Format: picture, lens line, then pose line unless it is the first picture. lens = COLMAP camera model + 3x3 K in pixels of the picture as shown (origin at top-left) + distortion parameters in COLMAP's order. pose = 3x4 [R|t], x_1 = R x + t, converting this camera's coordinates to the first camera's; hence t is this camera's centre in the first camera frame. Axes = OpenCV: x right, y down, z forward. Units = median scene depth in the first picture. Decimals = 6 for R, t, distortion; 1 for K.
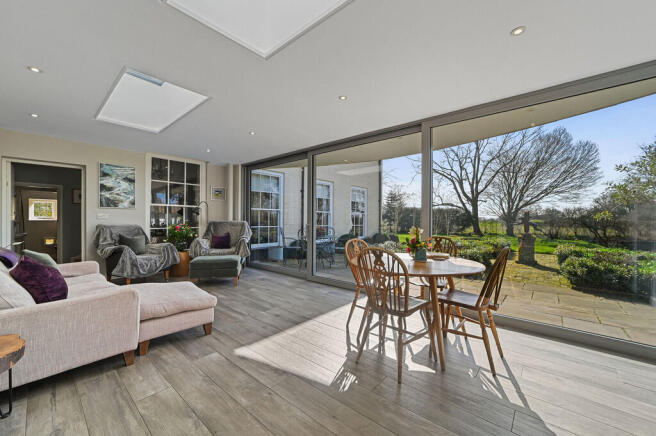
lens RADIAL K [[254.7, 0, 330.2], [0, 254.7, 218.2], [0, 0, 1]] dist [-0.013729, -0.000009]
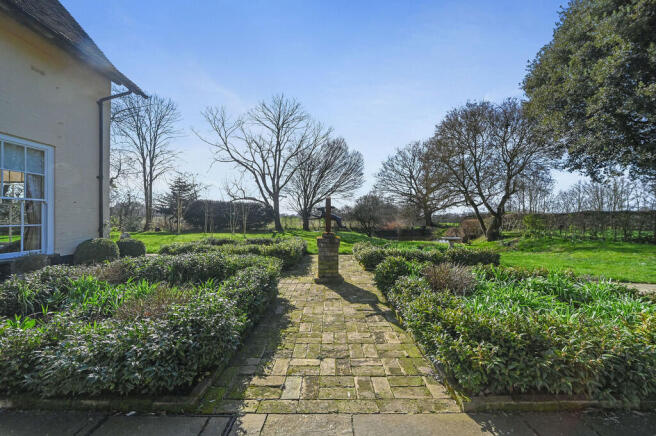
lens RADIAL K [[254.7, 0, 328.1], [0, 254.7, 216.0], [0, 0, 1]] dist [-0.013729, -0.000009]
pose [[0.760924, -0.006953, 0.648804, 0.083287], [0.002861, 0.999969, 0.007360, 0.003068], [-0.648835, -0.003744, 0.760920, 0.118163]]
